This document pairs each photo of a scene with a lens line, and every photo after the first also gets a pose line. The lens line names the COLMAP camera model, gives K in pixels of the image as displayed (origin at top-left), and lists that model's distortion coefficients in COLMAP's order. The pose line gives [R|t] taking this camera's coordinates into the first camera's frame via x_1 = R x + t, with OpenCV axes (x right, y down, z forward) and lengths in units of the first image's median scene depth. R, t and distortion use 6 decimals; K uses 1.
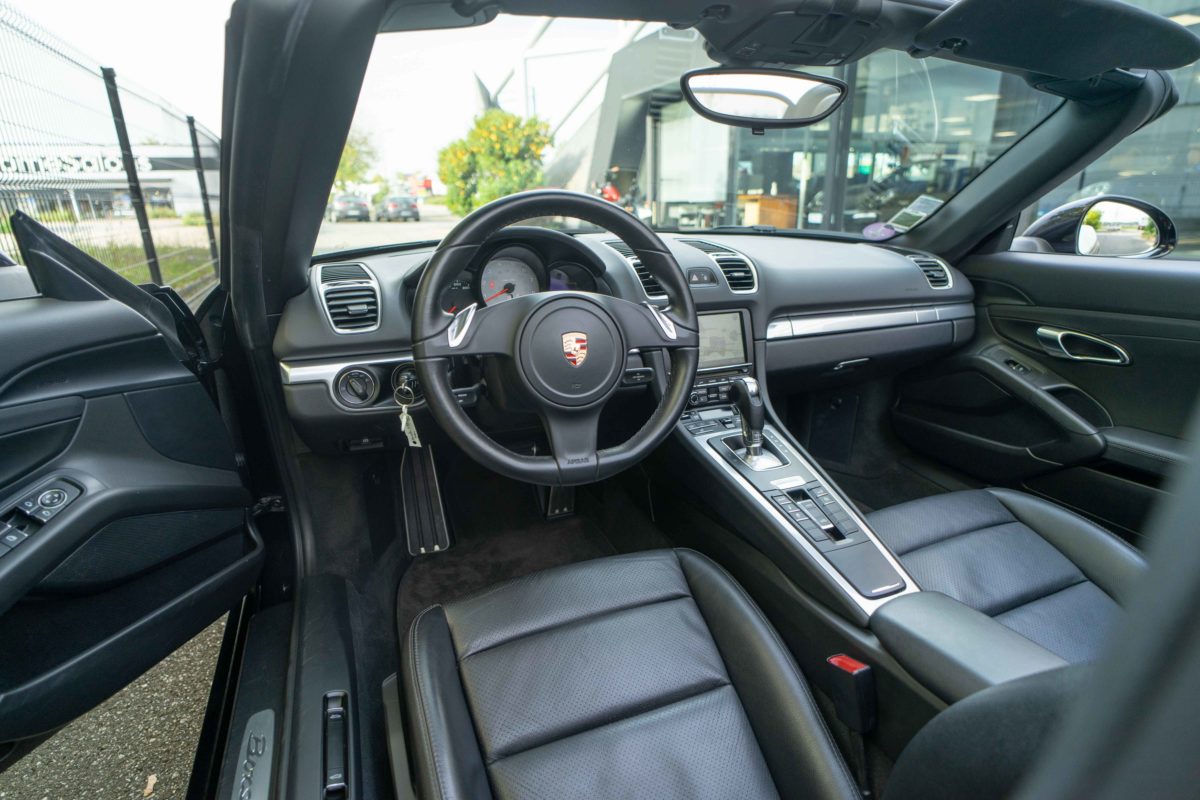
lens RADIAL K [[624.4, 0, 600.2], [0, 624.4, 400.2], [0, 0, 1]] dist [-0.003806, 0.001277]
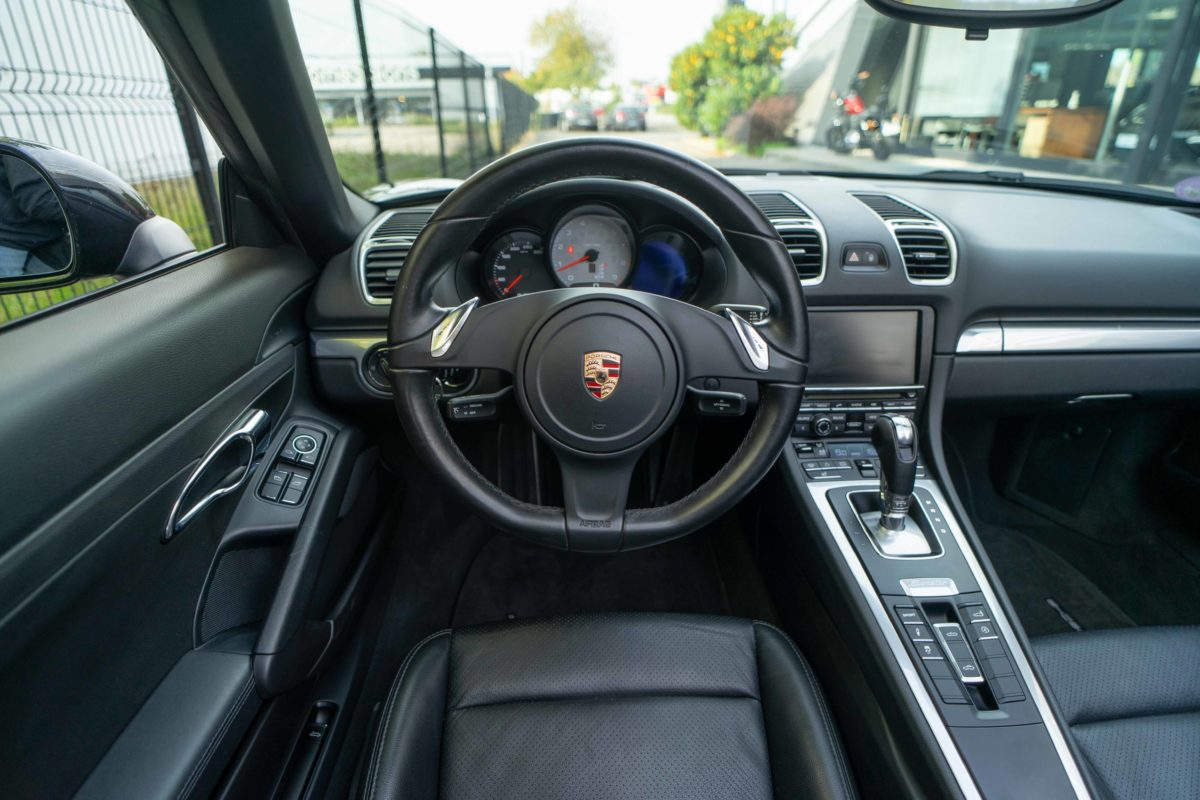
lens RADIAL K [[624.4, 0, 600.2], [0, 624.4, 399.6], [0, 0, 1]] dist [-0.003806, 0.001277]
pose [[0.939625, 0.149913, -0.307621, 0.119619], [-0.110163, 0.983595, 0.142845, -0.103962], [0.323989, -0.100332, 0.940726, 0.225703]]
